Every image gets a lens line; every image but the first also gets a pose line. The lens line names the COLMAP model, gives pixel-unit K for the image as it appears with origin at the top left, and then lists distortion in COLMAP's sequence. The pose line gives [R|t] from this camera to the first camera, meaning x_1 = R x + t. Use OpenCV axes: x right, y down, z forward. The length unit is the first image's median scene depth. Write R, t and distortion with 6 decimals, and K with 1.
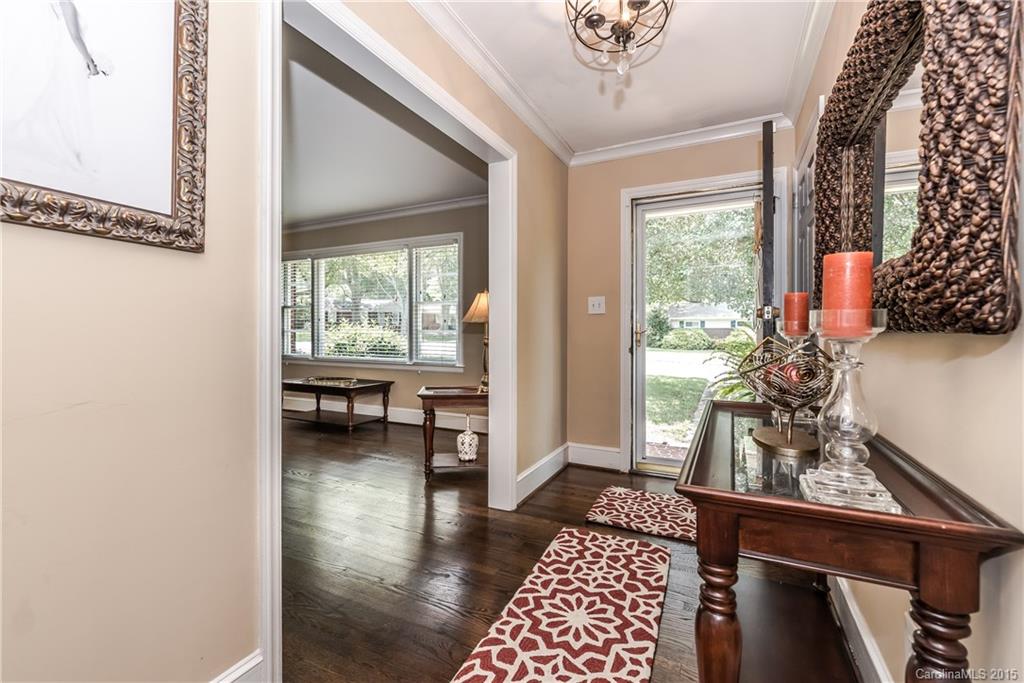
lens RADIAL K [[445.7, 0, 506.9], [0, 445.7, 331.0], [0, 0, 1]] dist [-0.004987, -0.000374]
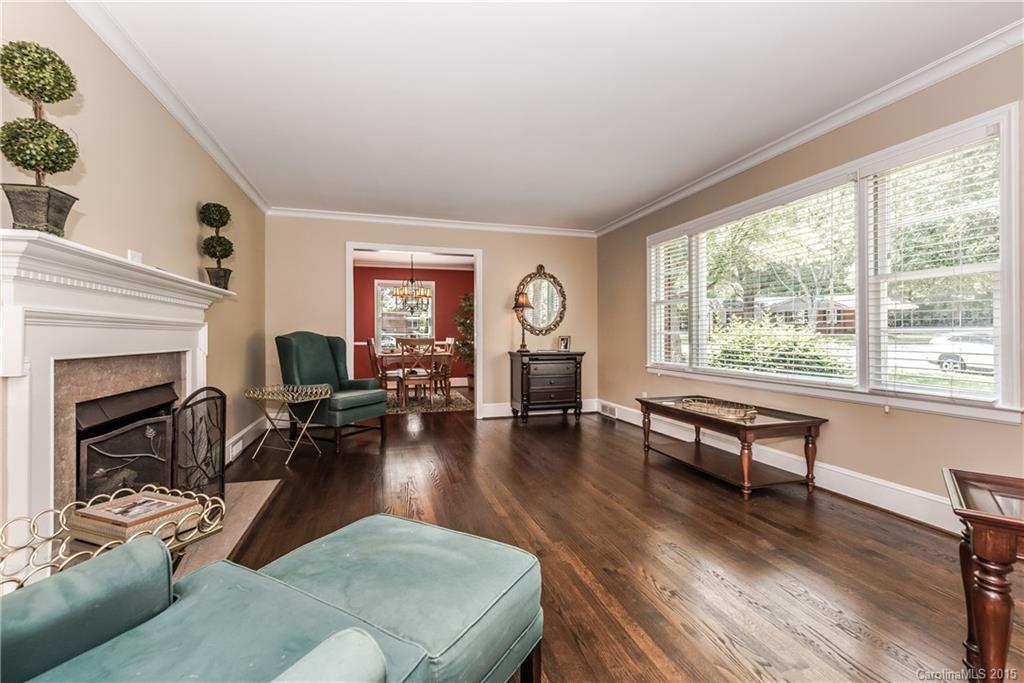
lens RADIAL K [[445.7, 0, 522.2], [0, 445.7, 333.9], [0, 0, 1]] dist [-0.004987, -0.000374]
pose [[0.699580, -0.007018, -0.714520, -0.116907], [0.004486, 0.999975, -0.005429, 0.005723], [0.714540, 0.000593, 0.699594, 0.317189]]
